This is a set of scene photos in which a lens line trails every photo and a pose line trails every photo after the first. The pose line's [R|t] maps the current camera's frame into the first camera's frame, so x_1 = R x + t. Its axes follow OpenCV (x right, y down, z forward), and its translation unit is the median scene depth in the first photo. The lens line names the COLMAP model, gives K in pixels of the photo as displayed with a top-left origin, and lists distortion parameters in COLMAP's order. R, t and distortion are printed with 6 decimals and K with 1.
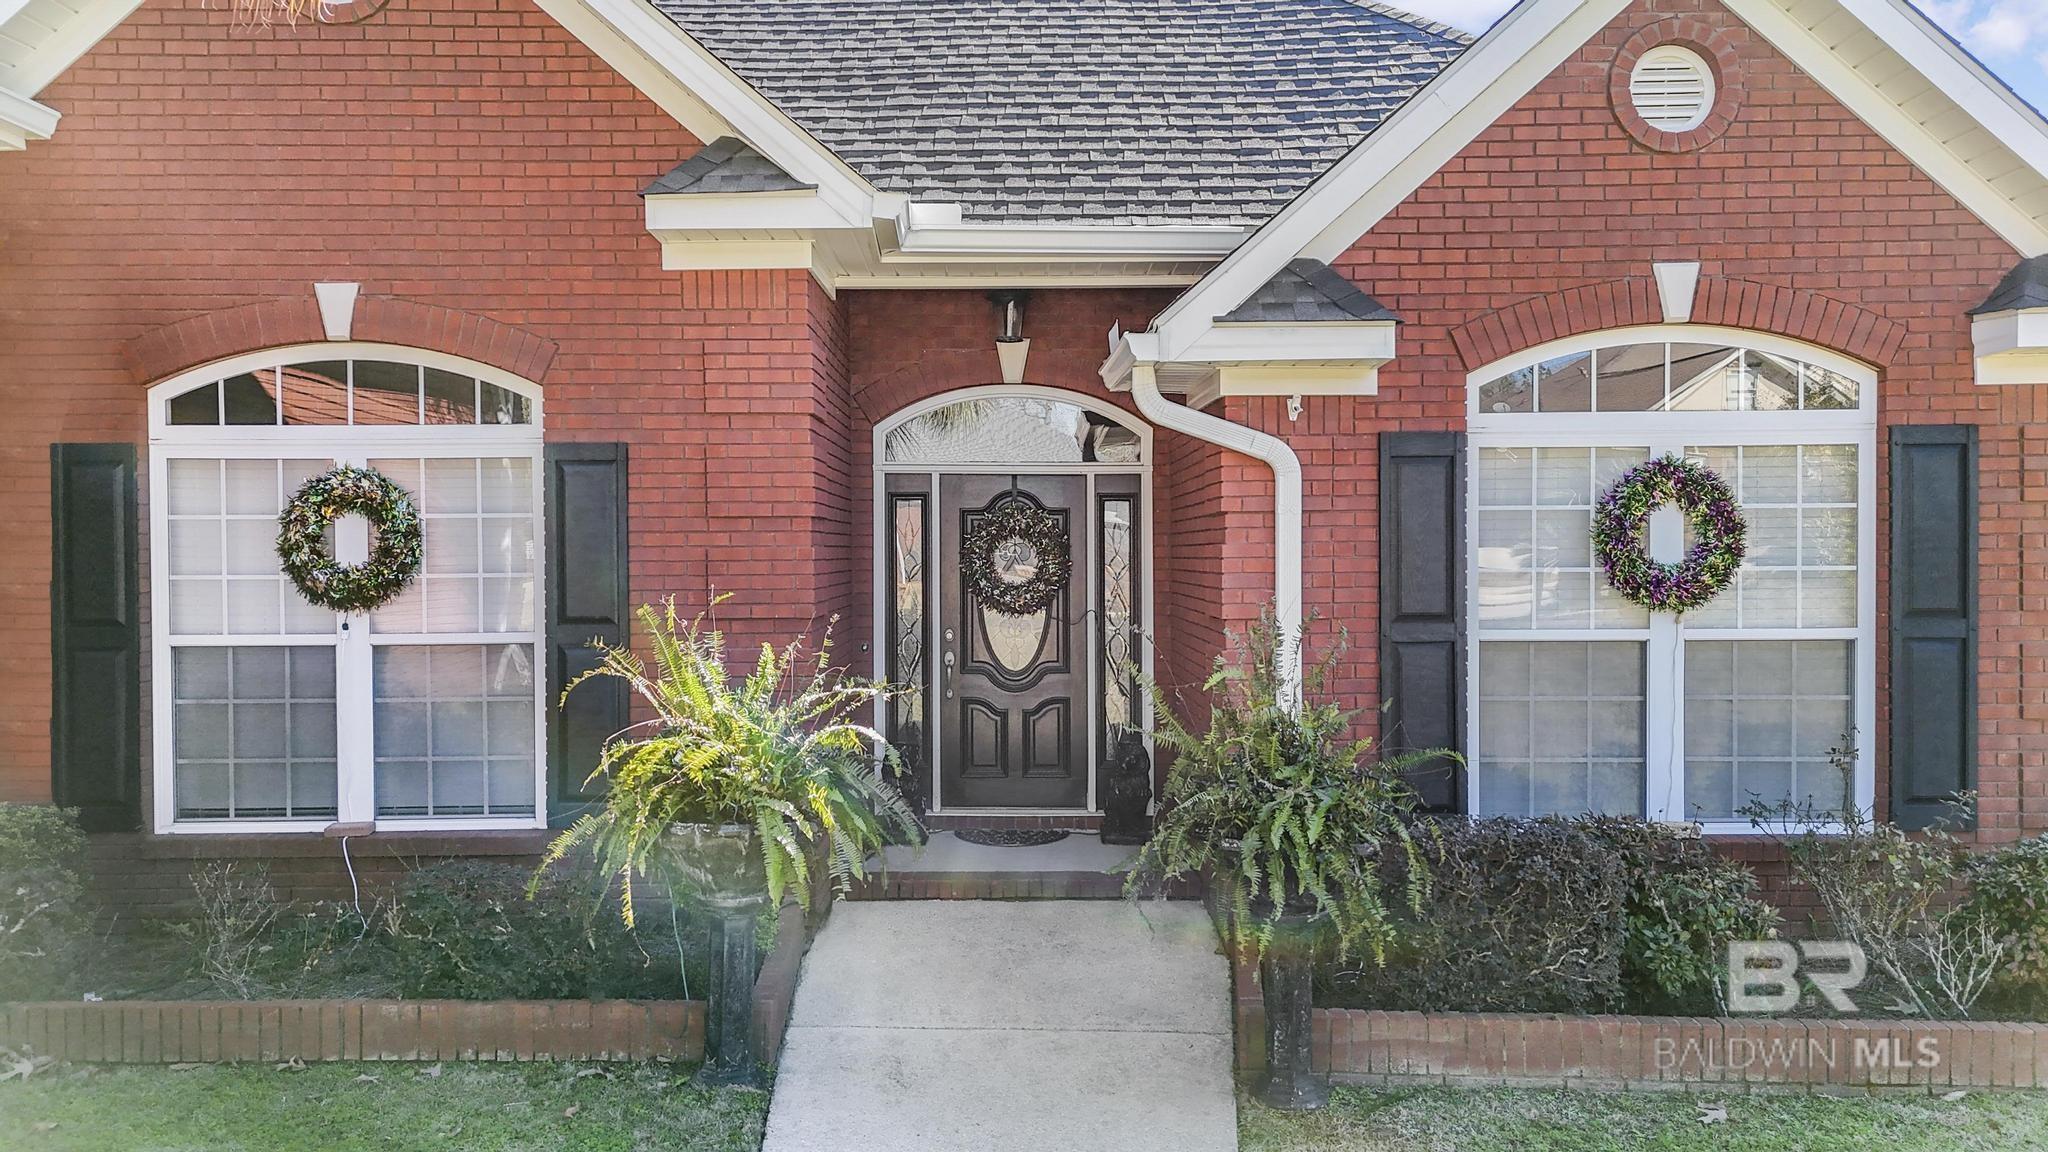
lens RADIAL K [[1501.5, 0, 1021.1], [0, 1501.5, 579.6], [0, 0, 1]] dist [0.083016, -0.082017]
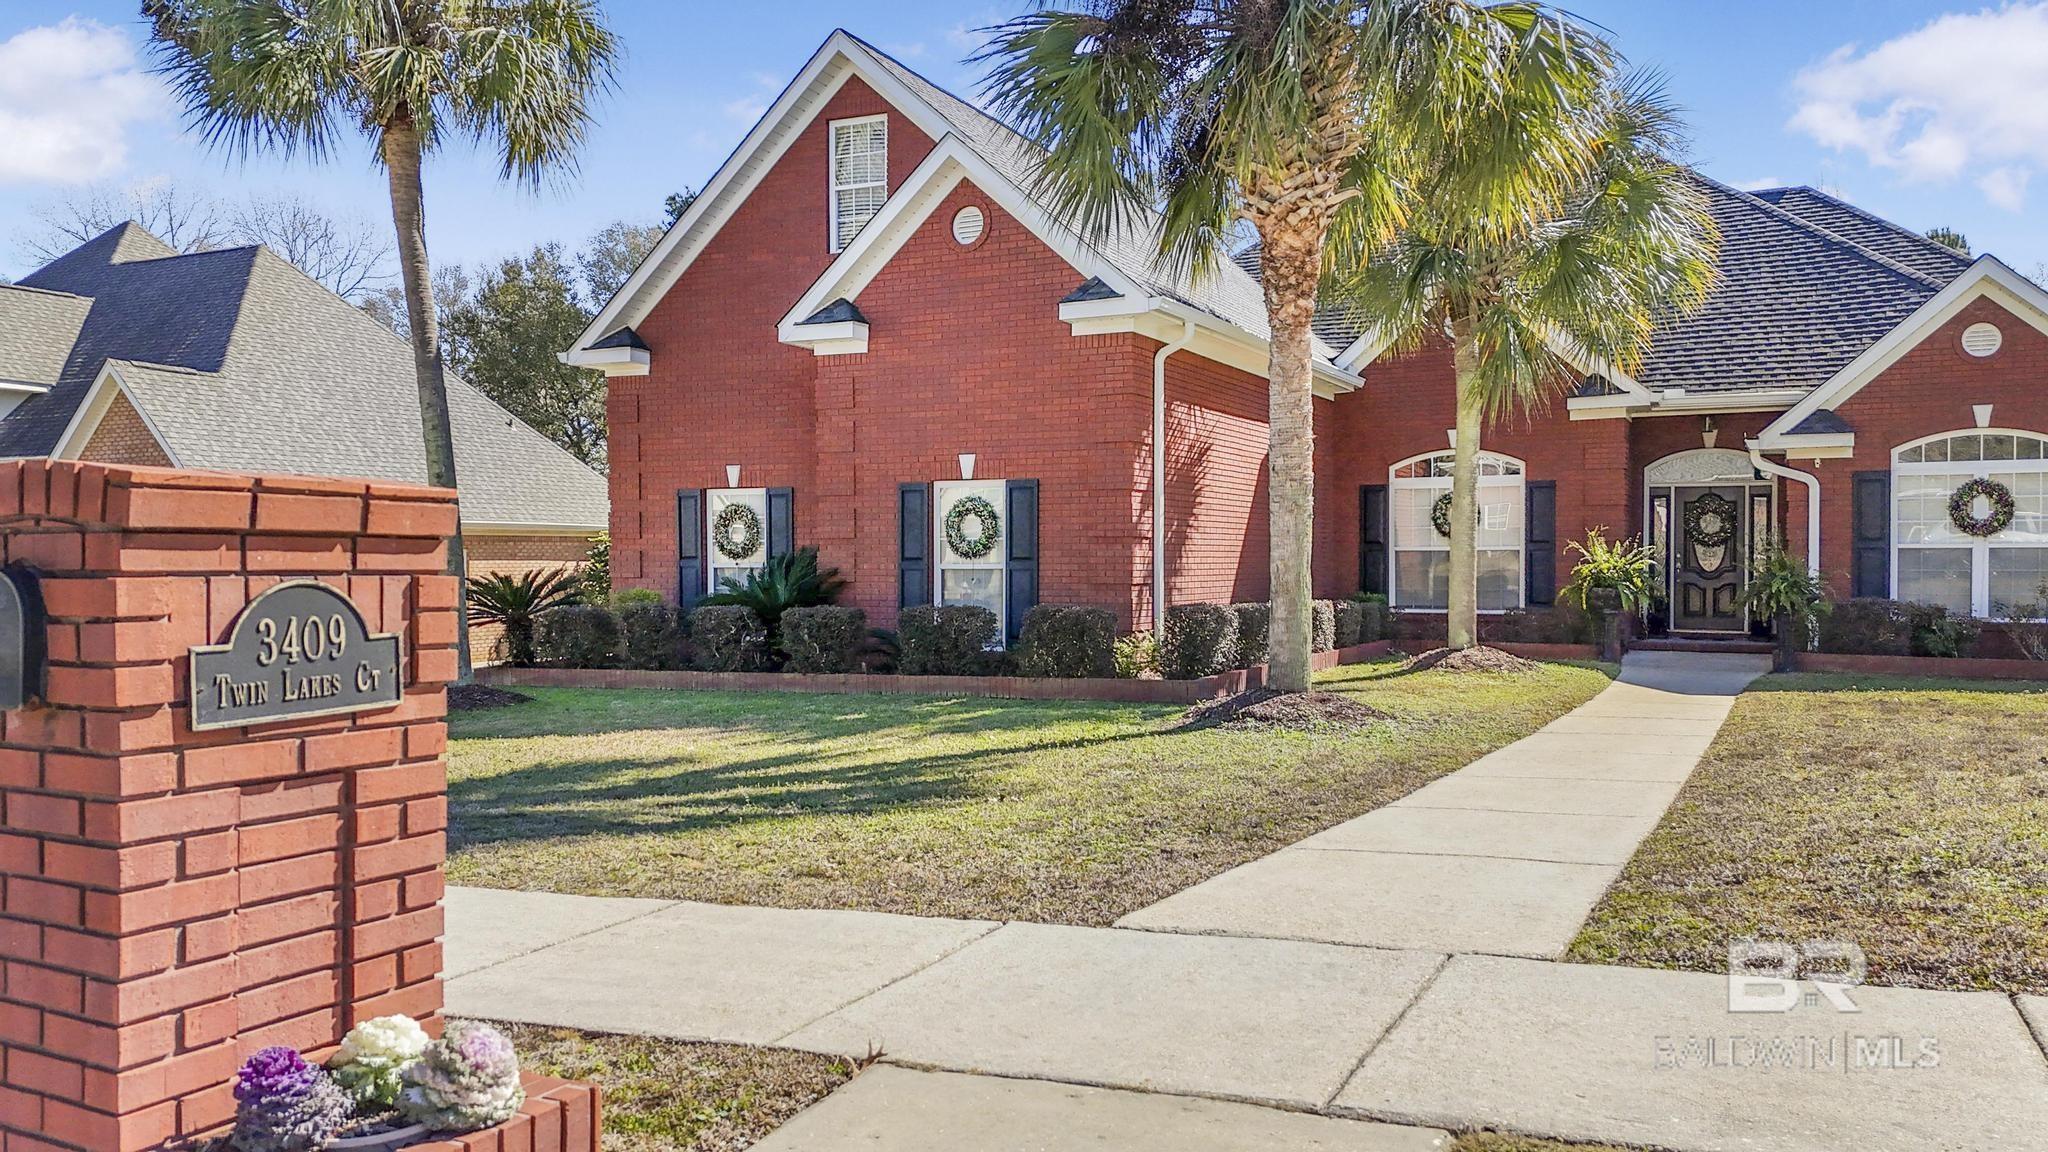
lens RADIAL K [[1501.5, 0, 1018.9], [0, 1501.5, 580.8], [0, 0, 1]] dist [0.083016, -0.082017]
pose [[0.895497, 0.010757, -0.444937, 0.114498], [-0.009736, 0.999942, 0.004580, 0.099077], [0.444961, 0.000231, 0.895550, -2.077223]]
